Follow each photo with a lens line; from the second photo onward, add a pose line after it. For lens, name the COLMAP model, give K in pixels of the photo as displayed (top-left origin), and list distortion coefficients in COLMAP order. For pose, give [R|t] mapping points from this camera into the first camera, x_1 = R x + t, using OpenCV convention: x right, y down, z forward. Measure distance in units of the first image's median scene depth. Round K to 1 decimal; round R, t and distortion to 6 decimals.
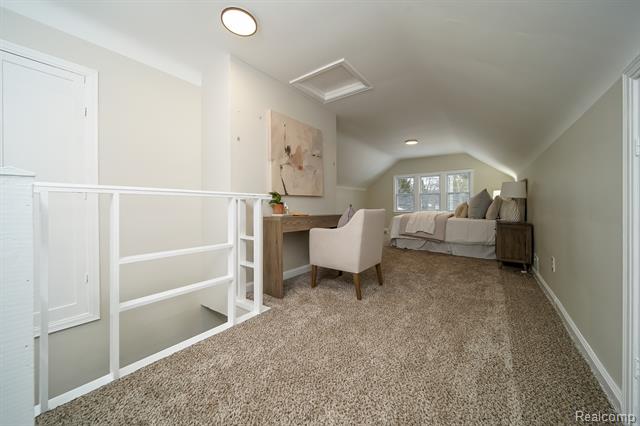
lens RADIAL K [[226.5, 0, 319.4], [0, 226.5, 212.4], [0, 0, 1]] dist [-0.000493, -0.000154]
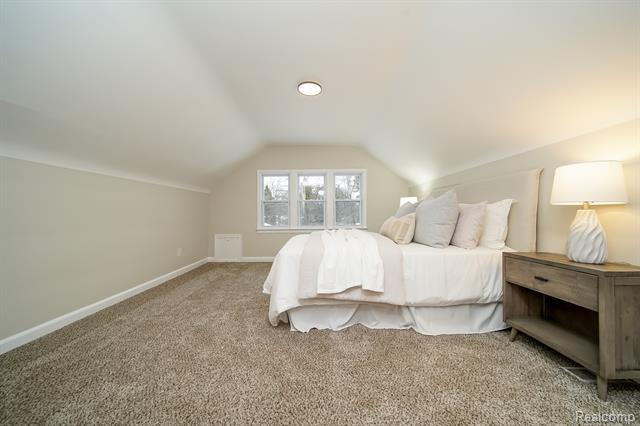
lens RADIAL K [[226.5, 0, 319.4], [0, 226.5, 212.4], [0, 0, 1]] dist [-0.000493, -0.000154]
pose [[0.796165, 0.000831, 0.605079, 0.164278], [0.029720, 0.998738, -0.040476, -0.033431], [-0.604350, 0.050208, 0.795136, 0.727581]]
